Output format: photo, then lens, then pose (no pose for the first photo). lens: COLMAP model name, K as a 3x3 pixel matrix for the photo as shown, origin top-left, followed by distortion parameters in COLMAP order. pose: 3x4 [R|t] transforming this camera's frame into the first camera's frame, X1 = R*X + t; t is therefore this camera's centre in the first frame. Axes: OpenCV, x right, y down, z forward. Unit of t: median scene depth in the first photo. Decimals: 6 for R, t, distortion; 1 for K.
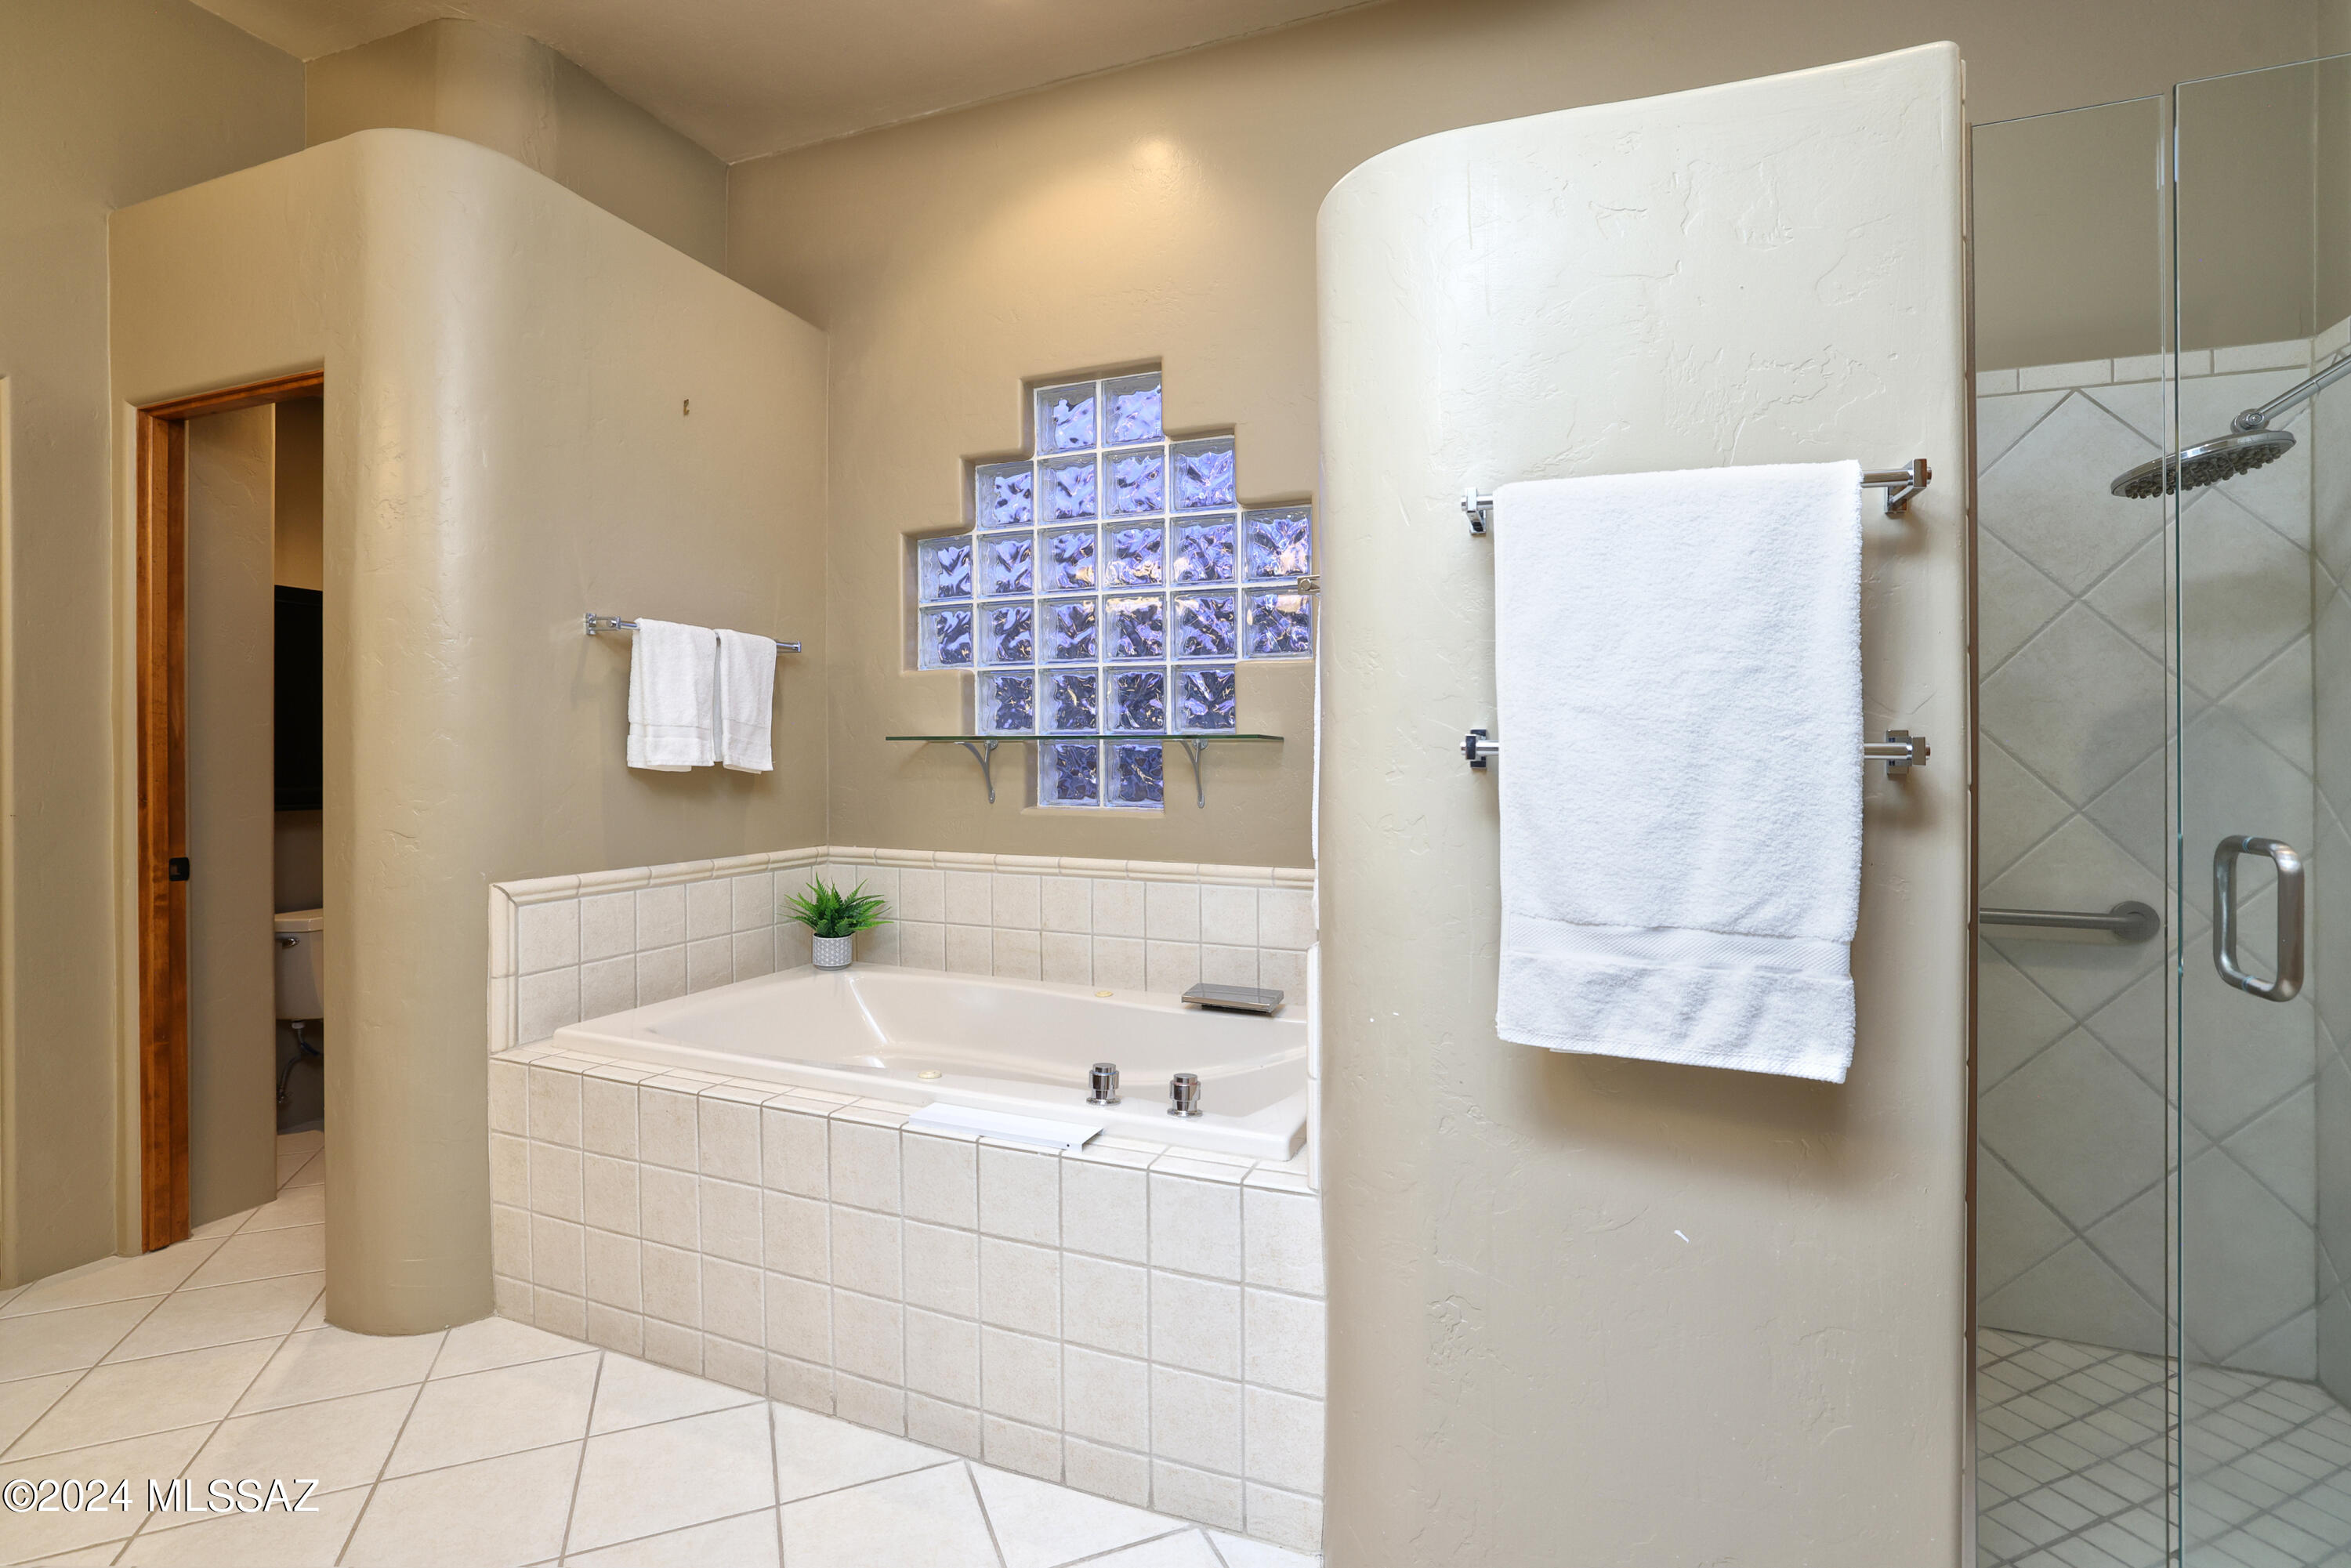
lens RADIAL K [[1066.5, 0, 1175.5], [0, 1066.5, 784.0], [0, 0, 1]] dist [-0.001258, -0.000247]
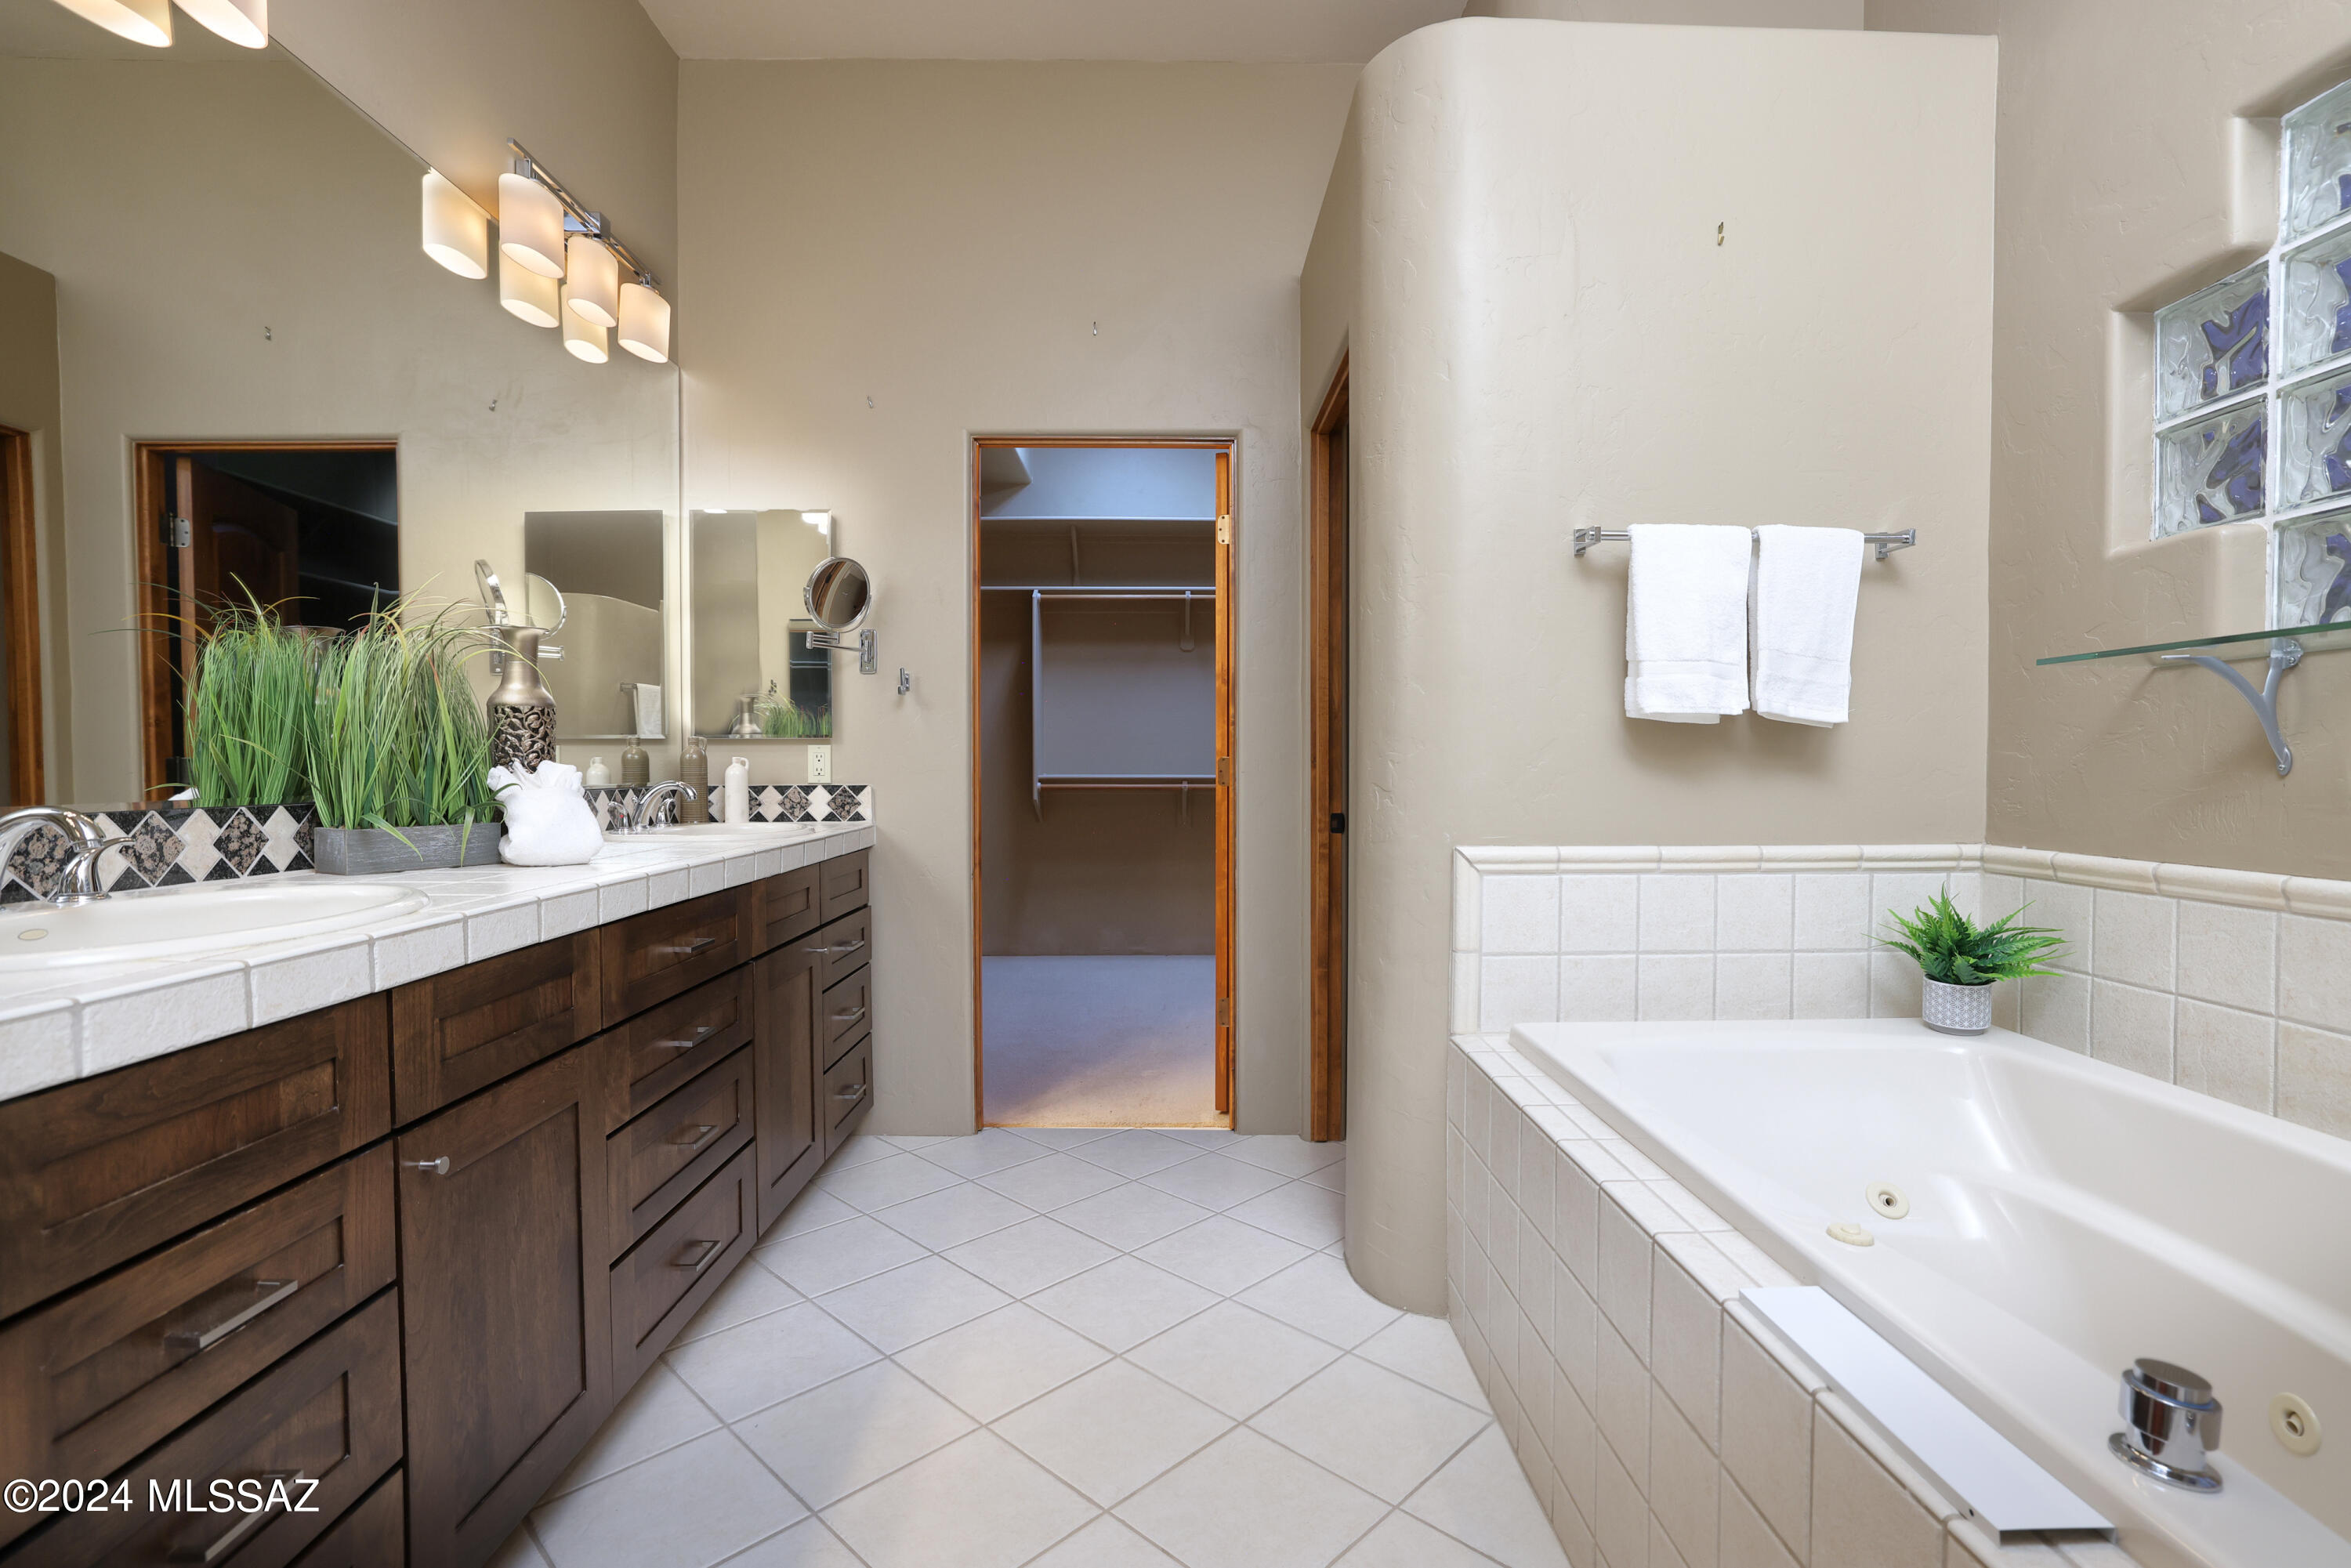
lens RADIAL K [[1110.0, 0, 1180.3], [0, 1110.0, 801.2], [0, 0, 1]] dist [-0.003706, -0.000426]
pose [[0.399114, 0.025649, -0.916543, 0.108385], [-0.021499, 0.999596, 0.018611, 0.036043], [0.916649, 0.012277, 0.399504, 0.344350]]
